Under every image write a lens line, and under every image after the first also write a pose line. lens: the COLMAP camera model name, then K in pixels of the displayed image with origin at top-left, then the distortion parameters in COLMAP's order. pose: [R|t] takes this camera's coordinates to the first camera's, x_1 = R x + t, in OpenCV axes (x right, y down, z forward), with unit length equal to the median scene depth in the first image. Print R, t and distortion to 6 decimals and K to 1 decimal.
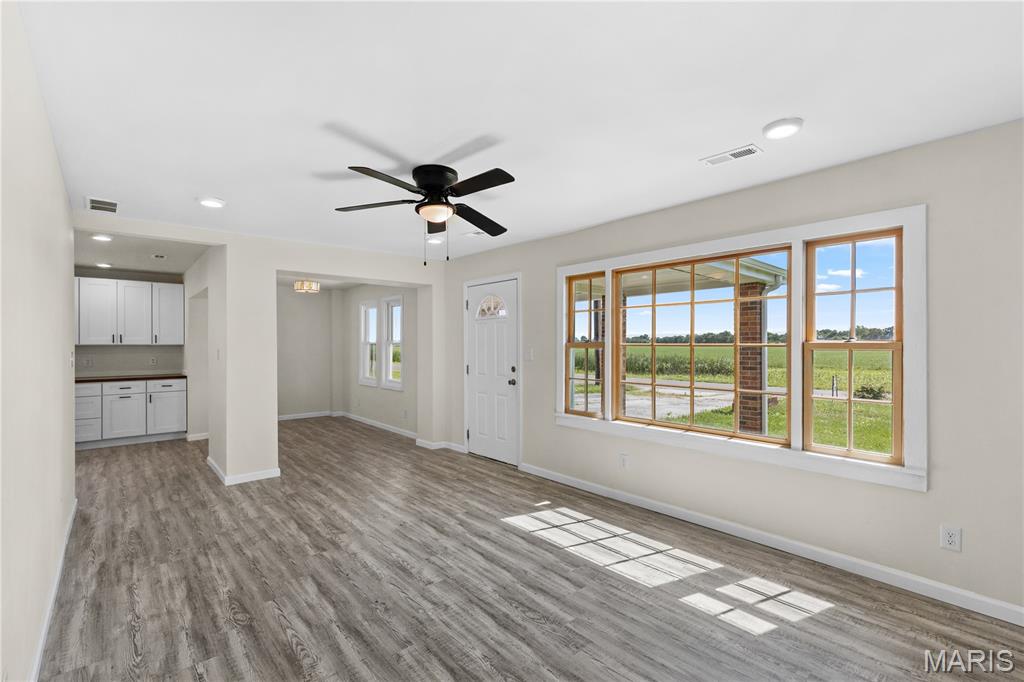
lens RADIAL K [[461.6, 0, 512.2], [0, 461.6, 341.0], [0, 0, 1]] dist [0.001481, 0.000595]
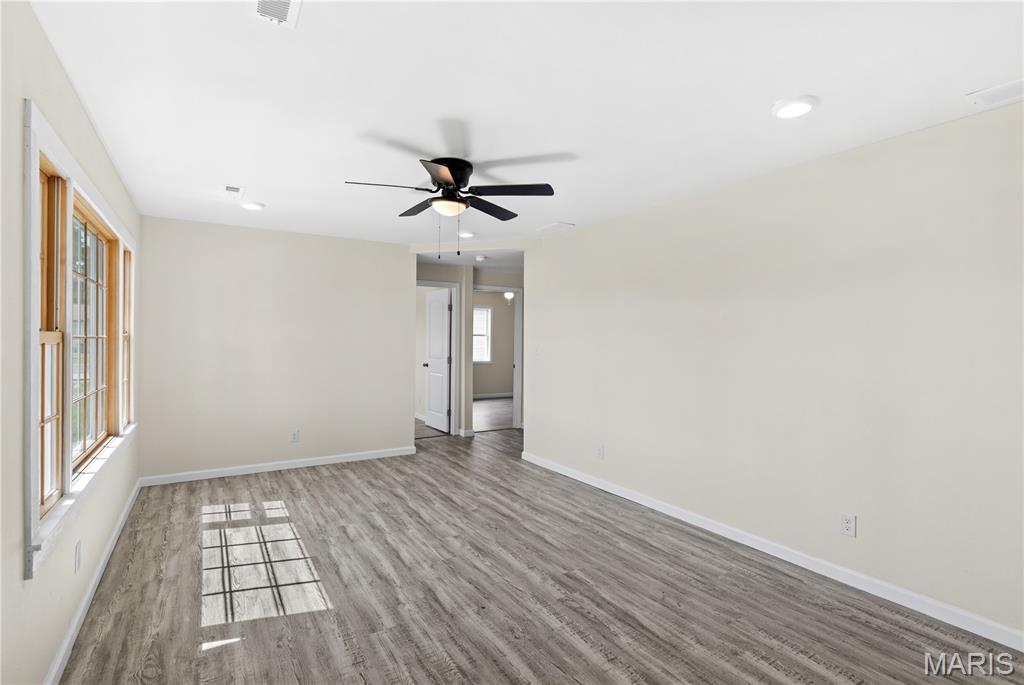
lens RADIAL K [[471.3, 0, 512.4], [0, 471.3, 340.9], [0, 0, 1]] dist [-0.004010, 0.000216]
pose [[-0.989747, -0.008411, 0.142583, -0.464146], [-0.009095, 0.999950, -0.004142, 0.015102], [-0.142541, -0.005396, -0.989774, 2.061338]]
